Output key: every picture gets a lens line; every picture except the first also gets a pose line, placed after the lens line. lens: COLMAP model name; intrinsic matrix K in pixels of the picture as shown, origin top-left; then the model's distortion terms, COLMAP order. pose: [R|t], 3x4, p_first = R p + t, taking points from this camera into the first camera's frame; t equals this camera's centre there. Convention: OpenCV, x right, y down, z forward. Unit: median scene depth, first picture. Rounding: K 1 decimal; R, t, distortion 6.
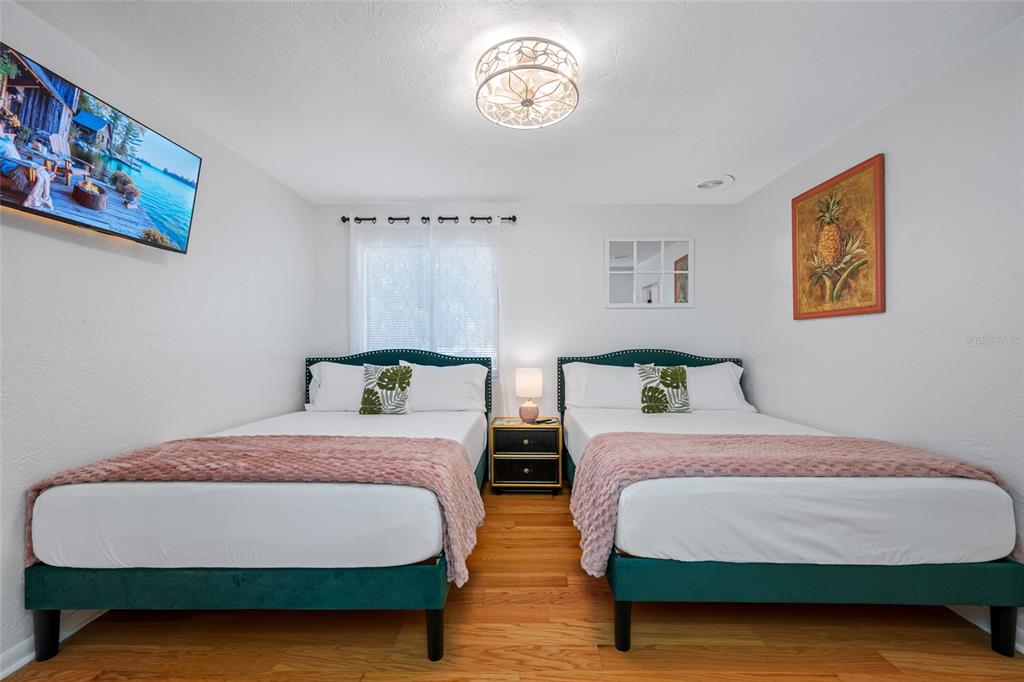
lens RADIAL K [[410.6, 0, 513.2], [0, 410.6, 349.3], [0, 0, 1]] dist [-0.000133, -0.000143]
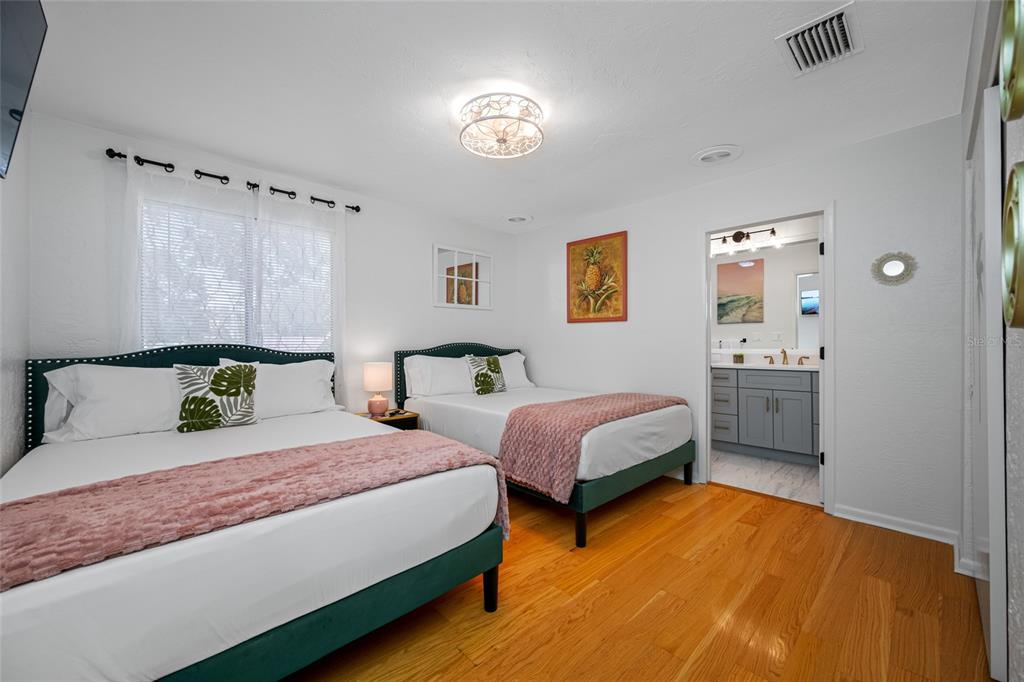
lens RADIAL K [[405.7, 0, 508.3], [0, 405.7, 344.2], [0, 0, 1]] dist [0.000010, -0.000381]
pose [[0.716483, -0.006639, 0.697573, -0.557058], [0.006209, 0.999976, 0.003140, 0.000819], [-0.697577, 0.002082, 0.716507, 0.086485]]
